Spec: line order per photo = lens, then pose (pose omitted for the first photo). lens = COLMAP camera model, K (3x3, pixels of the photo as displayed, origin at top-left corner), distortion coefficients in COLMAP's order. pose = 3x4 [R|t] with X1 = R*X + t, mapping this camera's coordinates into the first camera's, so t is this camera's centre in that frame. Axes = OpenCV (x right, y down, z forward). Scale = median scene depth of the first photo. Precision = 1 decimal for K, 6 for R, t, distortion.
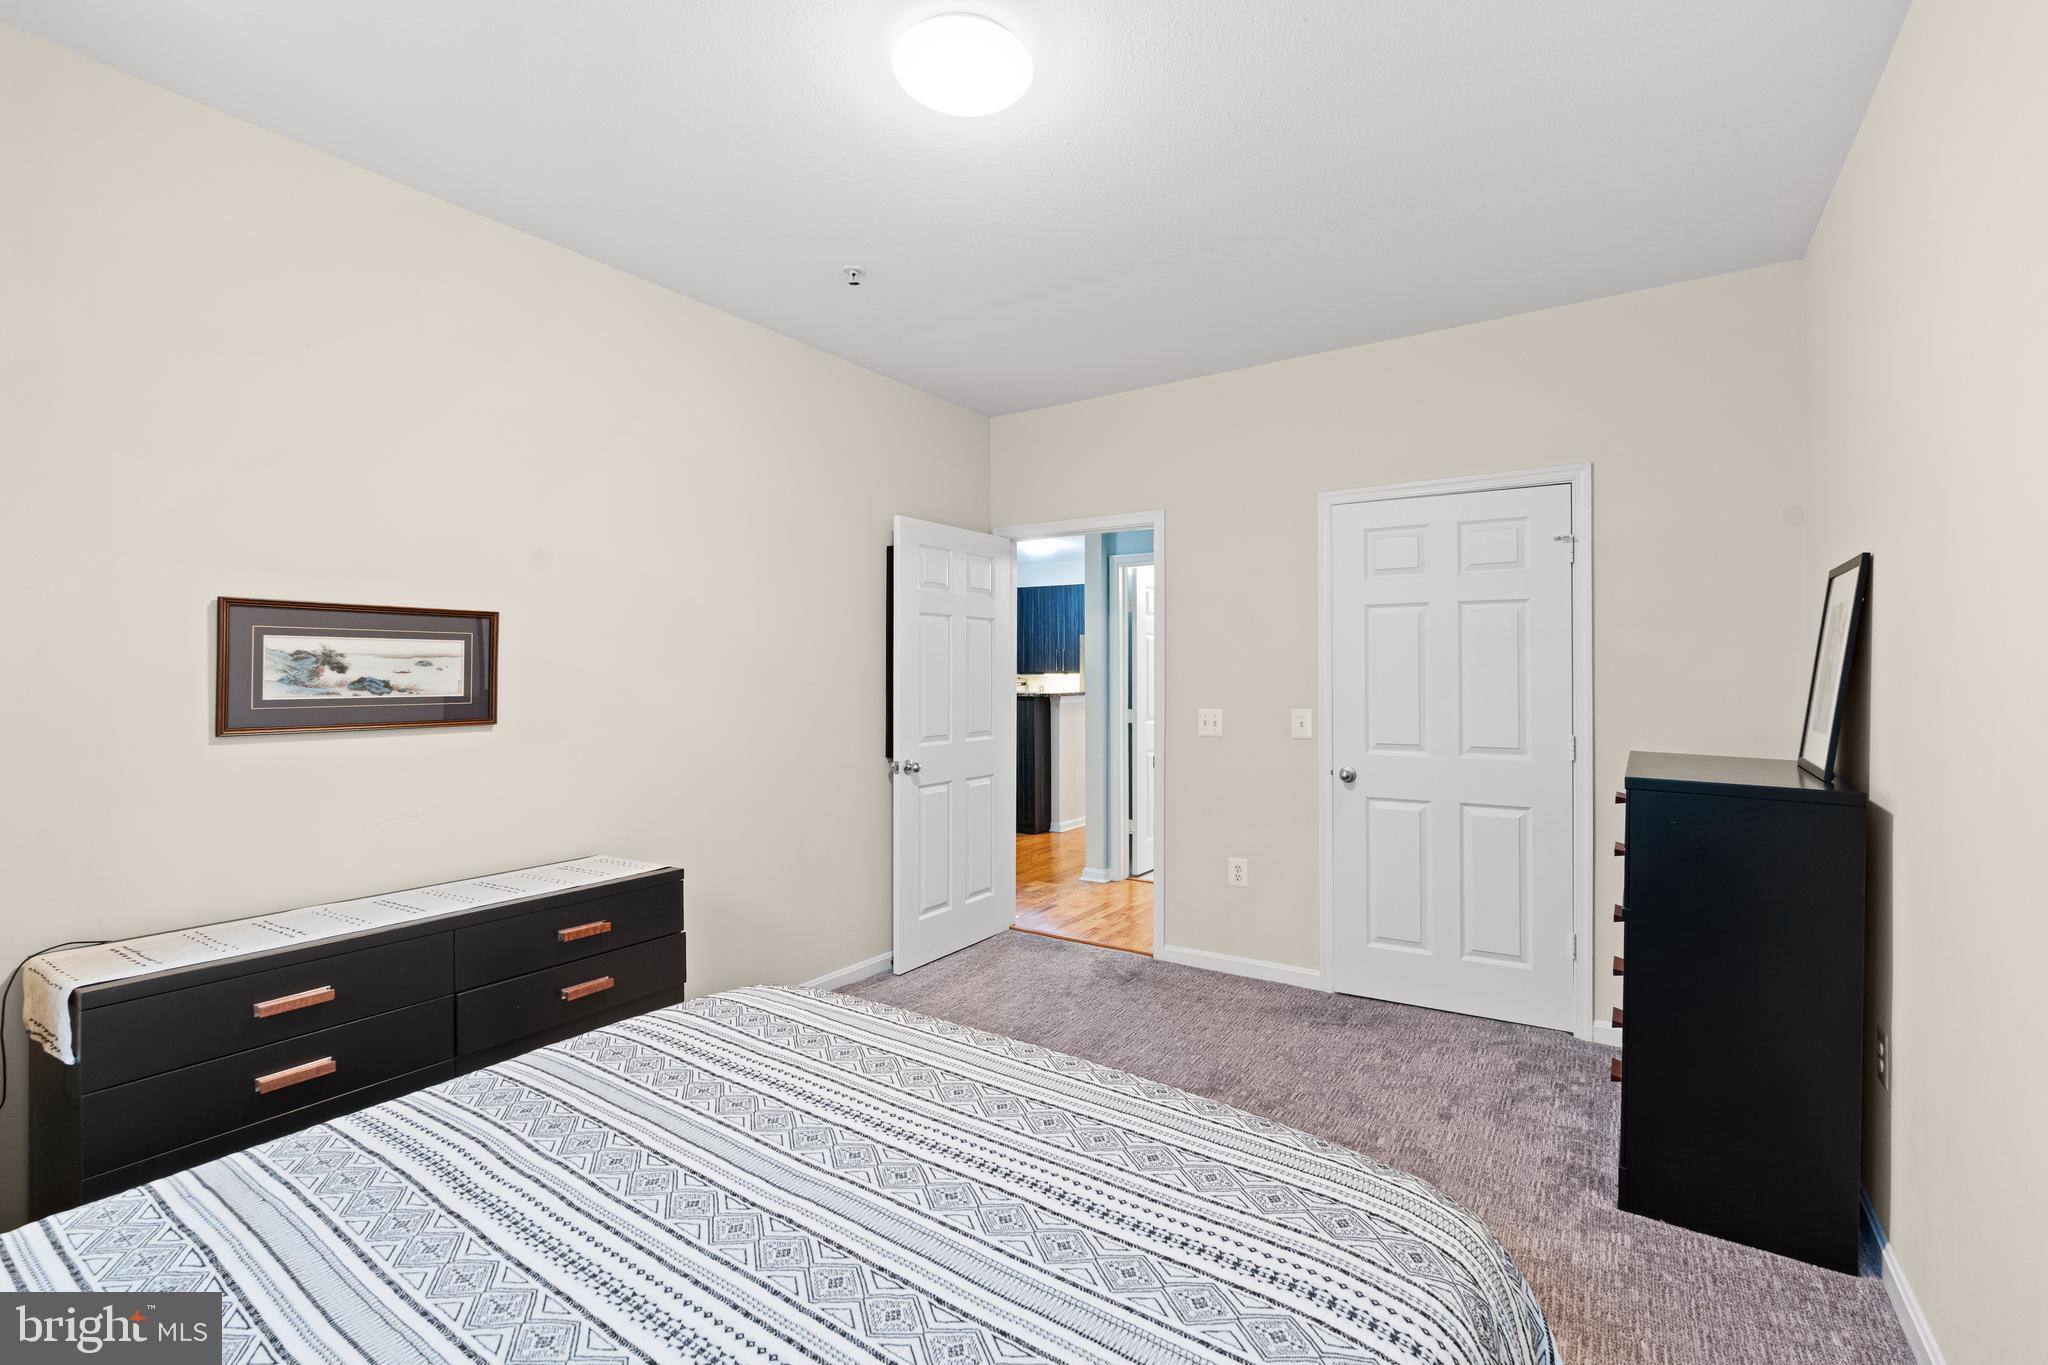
lens RADIAL K [[901.8, 0, 1030.8], [0, 901.8, 672.0], [0, 0, 1]] dist [-0.004898, 0.001557]
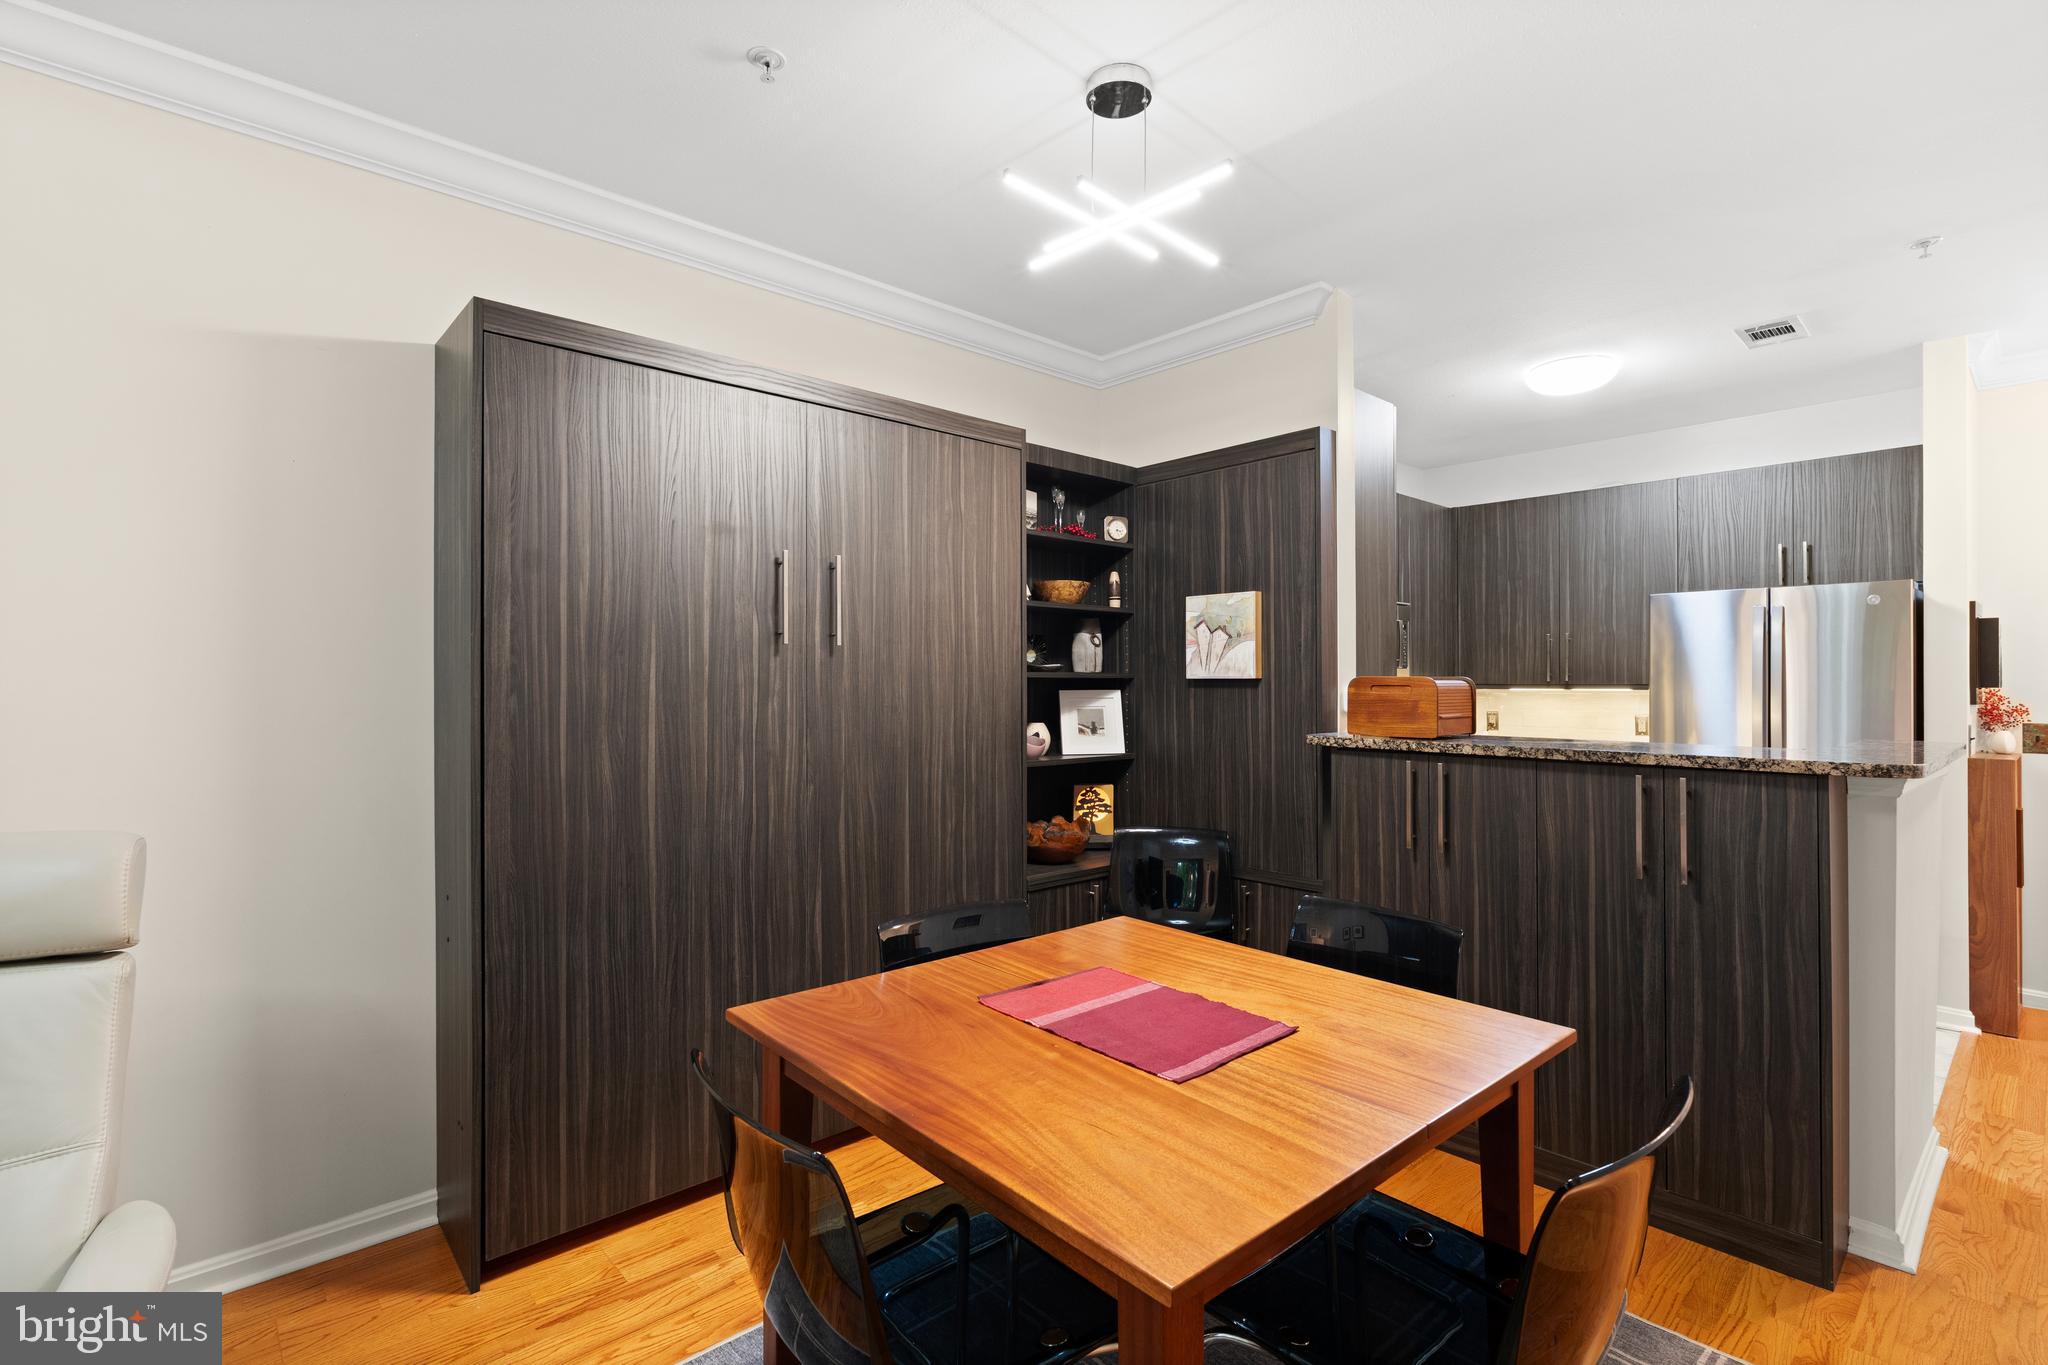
lens RADIAL K [[955.3, 0, 1023.6], [0, 955.3, 681.9], [0, 0, 1]] dist [-0.008386, 0.001525]
pose [[0.973480, -0.003574, -0.228744, -0.116619], [0.002209, 0.999978, -0.006225, 0.001100], [0.228761, 0.005555, 0.973467, 0.476390]]
